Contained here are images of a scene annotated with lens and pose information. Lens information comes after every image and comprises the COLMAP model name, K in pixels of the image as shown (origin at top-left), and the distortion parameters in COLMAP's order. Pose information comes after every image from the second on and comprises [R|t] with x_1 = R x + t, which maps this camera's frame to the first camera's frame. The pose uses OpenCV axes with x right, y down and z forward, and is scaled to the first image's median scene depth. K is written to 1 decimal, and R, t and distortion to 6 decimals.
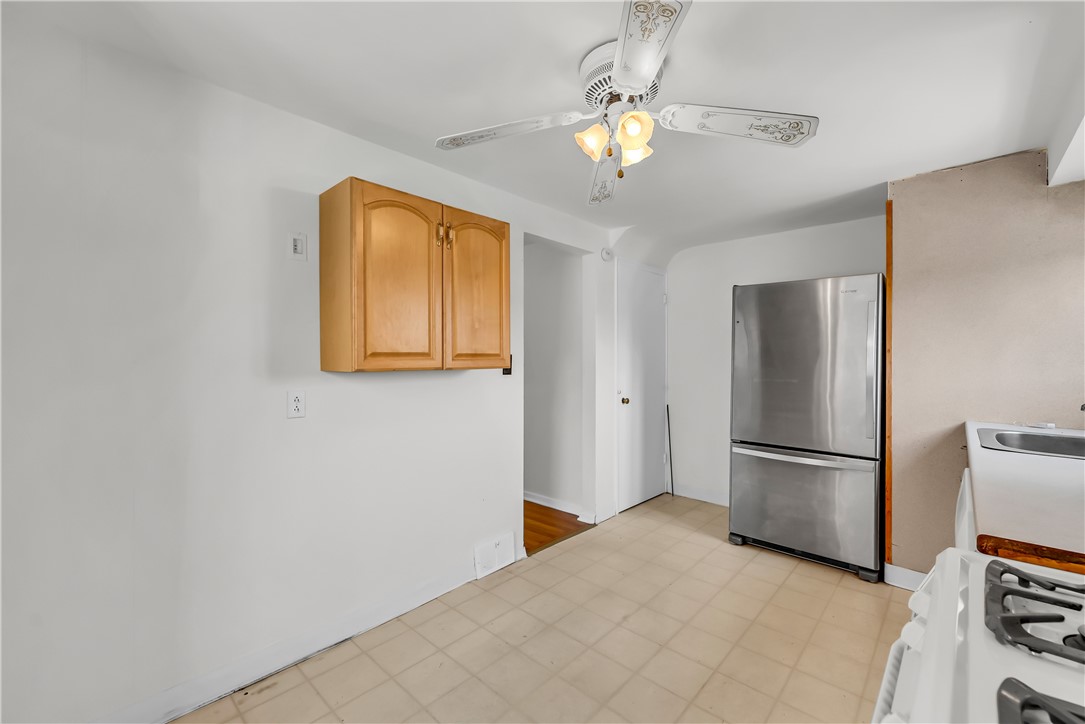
lens RADIAL K [[451.6, 0, 542.5], [0, 451.6, 362.0], [0, 0, 1]] dist [-0.000475, -0.000208]
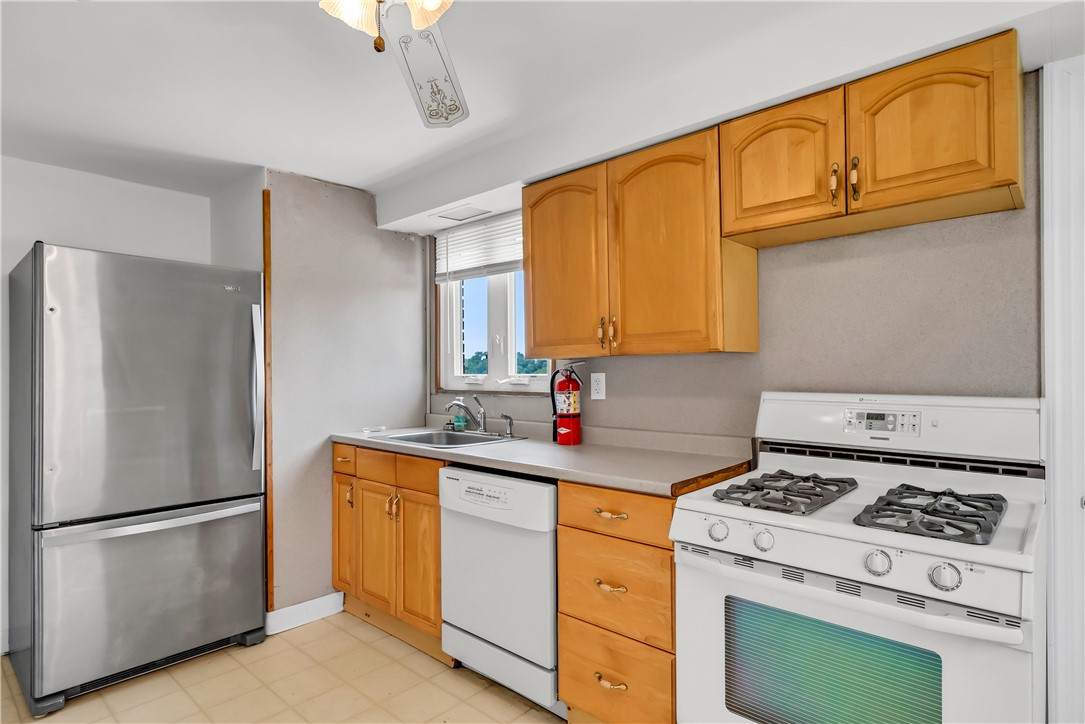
lens RADIAL K [[571.3, 0, 540.9], [0, 571.3, 376.5], [0, 0, 1]] dist [0.000082, -0.000424]
pose [[-0.006735, -0.010211, 0.999925, -0.328203], [0.016661, 0.999808, 0.010322, -0.004784], [-0.999839, 0.016729, -0.006563, 0.491936]]
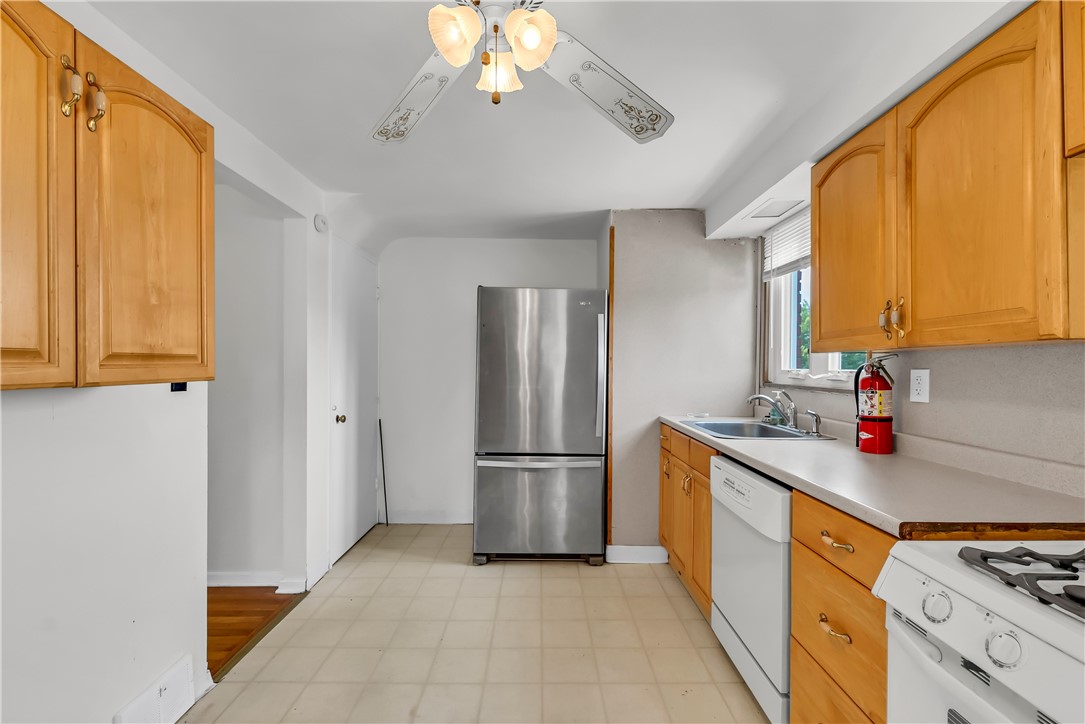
lens RADIAL K [[465.0, 0, 542.0], [0, 465.0, 370.4], [0, 0, 1]] dist [-0.000299, -0.000254]
pose [[0.728271, -0.004467, 0.685274, -0.163859], [0.000841, 0.999984, 0.005625, -0.001806], [-0.685289, -0.003520, 0.728263, 0.266402]]
